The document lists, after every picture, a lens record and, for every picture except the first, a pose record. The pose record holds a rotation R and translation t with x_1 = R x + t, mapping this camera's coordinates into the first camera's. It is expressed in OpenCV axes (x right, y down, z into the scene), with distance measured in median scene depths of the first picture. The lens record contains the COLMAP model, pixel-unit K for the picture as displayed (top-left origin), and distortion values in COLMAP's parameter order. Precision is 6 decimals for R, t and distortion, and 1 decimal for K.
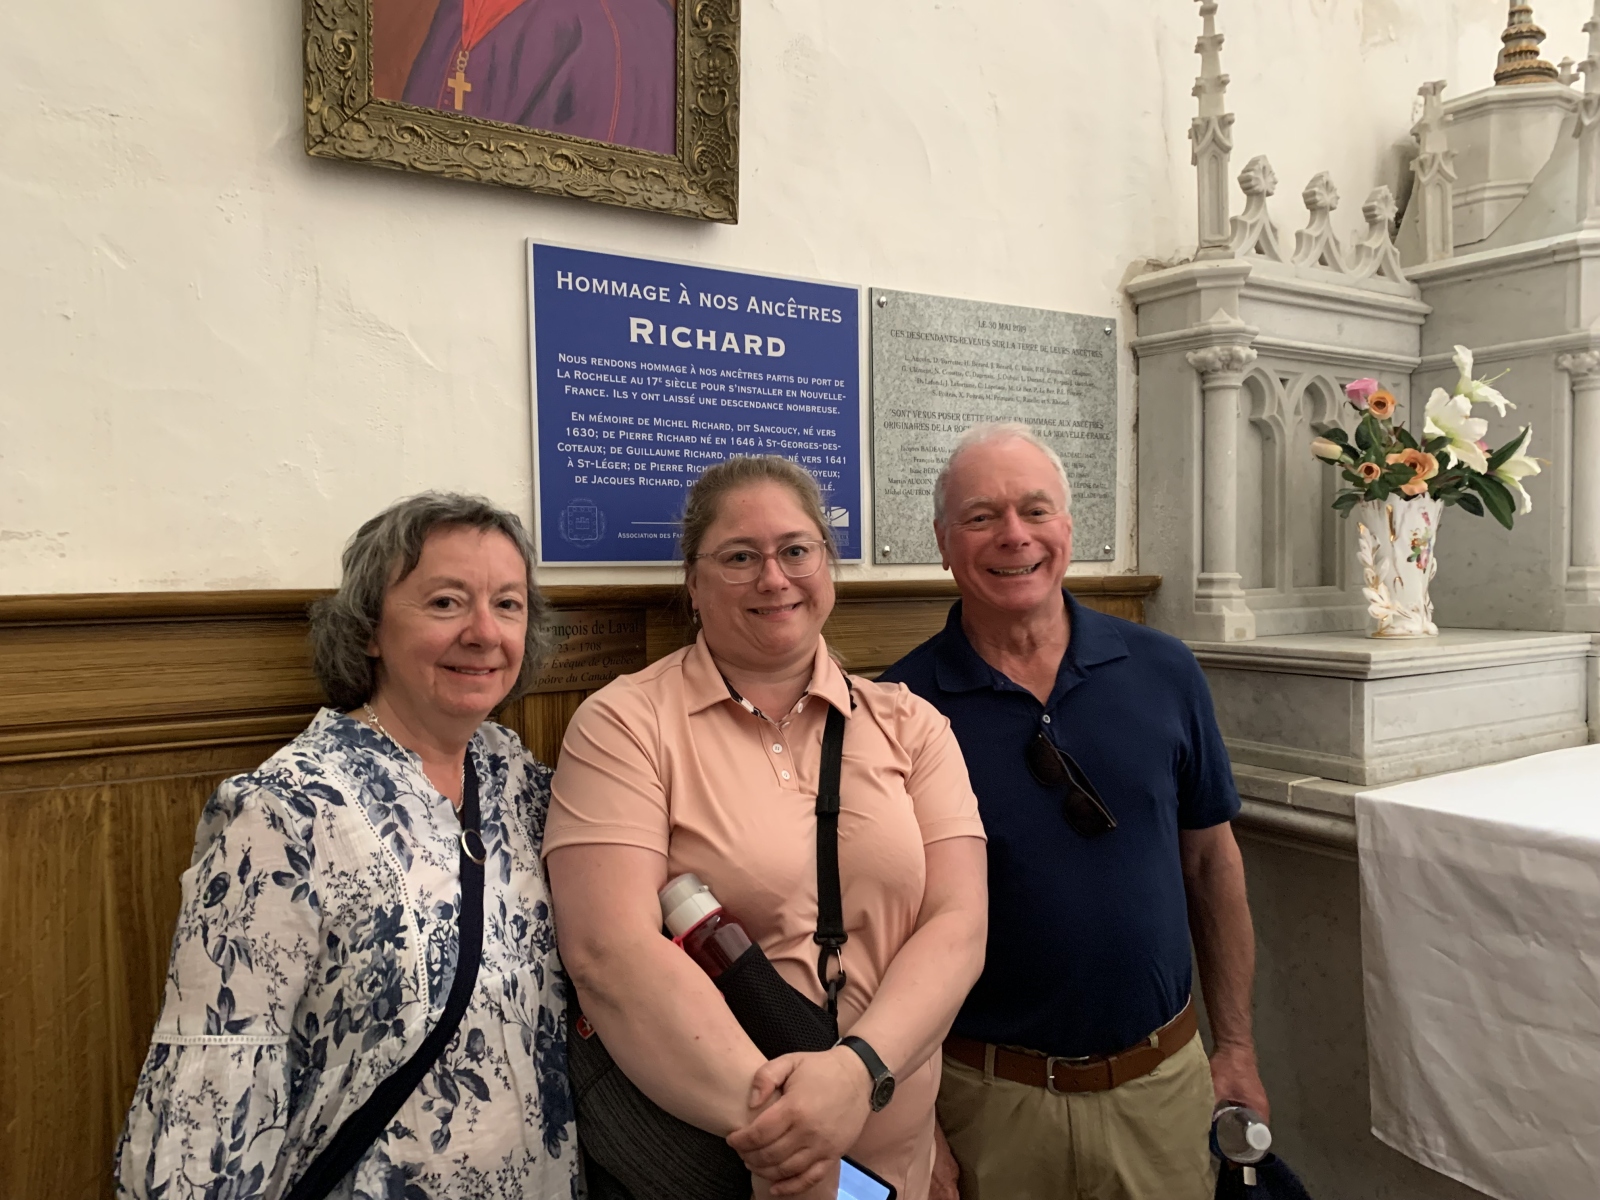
lens RADIAL K [[1268.8, 0, 832.9], [0, 1268.8, 603.3], [0, 0, 1]] dist [0.178523, -0.580883]
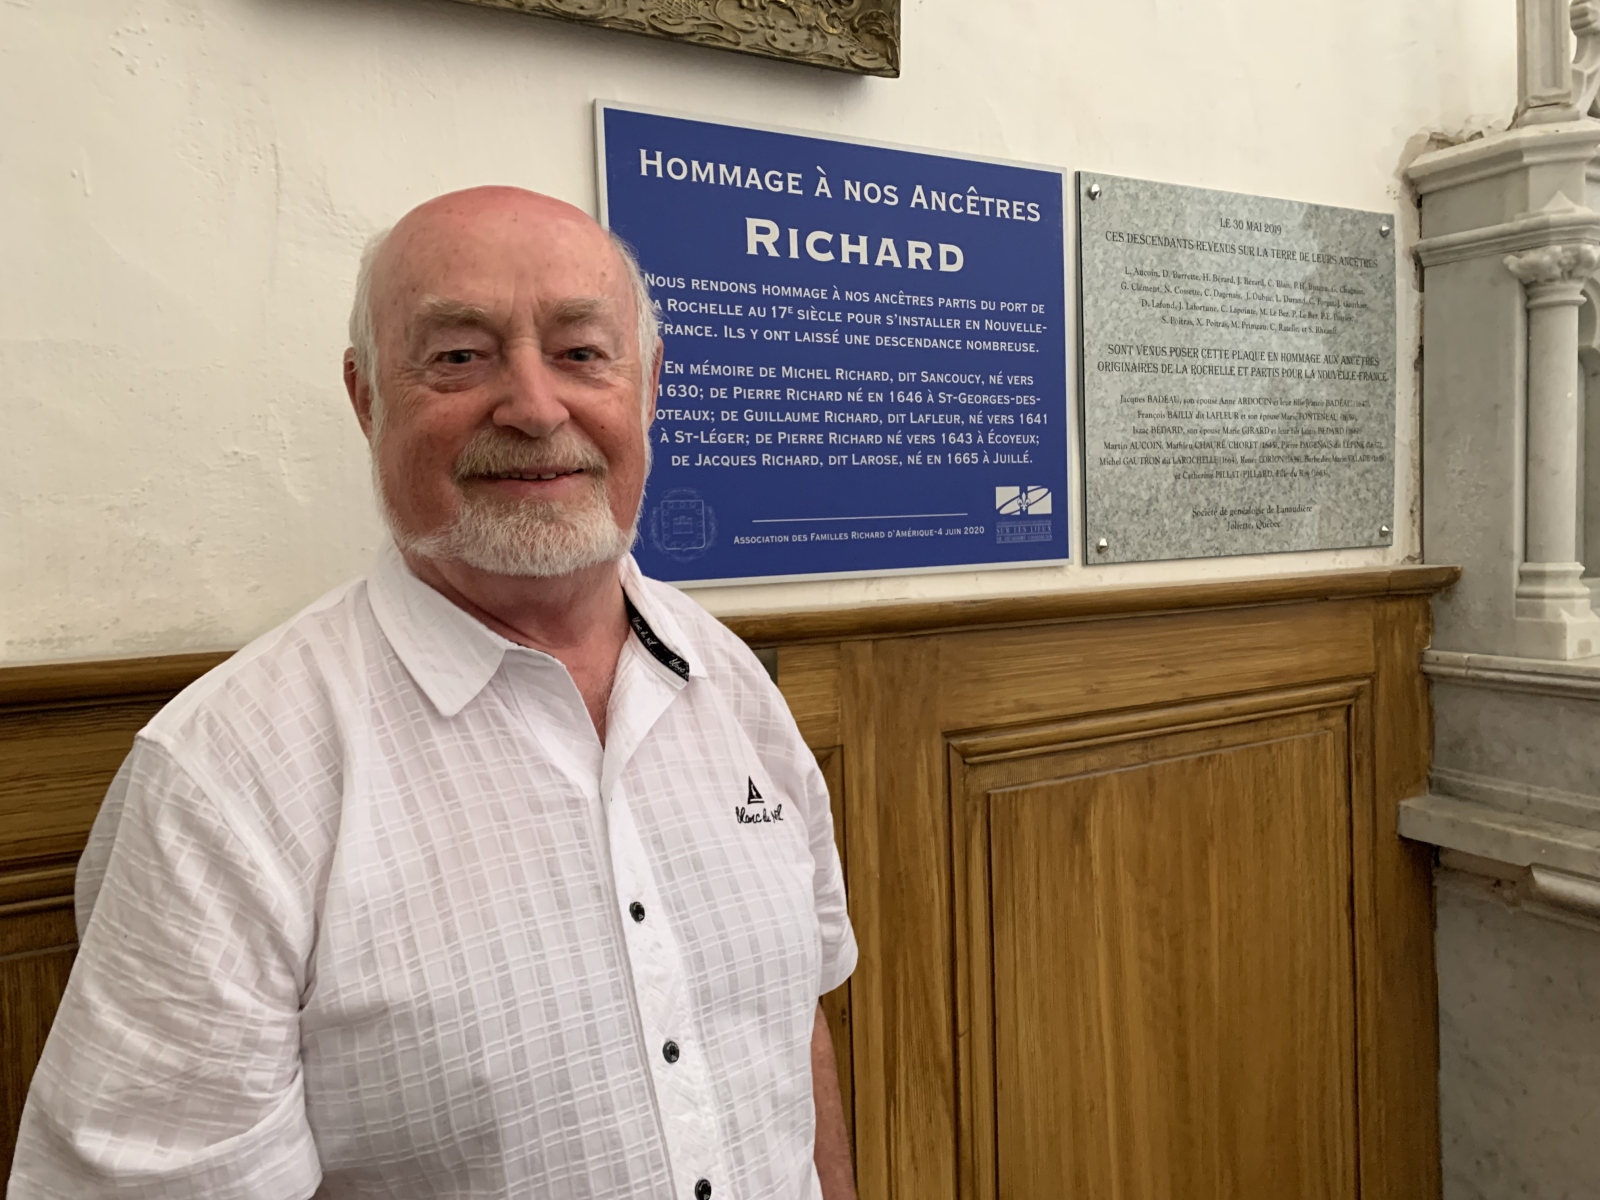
lens RADIAL K [[1225.7, 0, 800.0], [0, 1225.7, 600.0], [0, 0, 1]] dist [0.079202, -0.228751]
pose [[0.996385, -0.013953, -0.083797, -0.073326], [0.017115, 0.999163, 0.037141, -0.042234], [0.083209, -0.038441, 0.995790, 0.324419]]
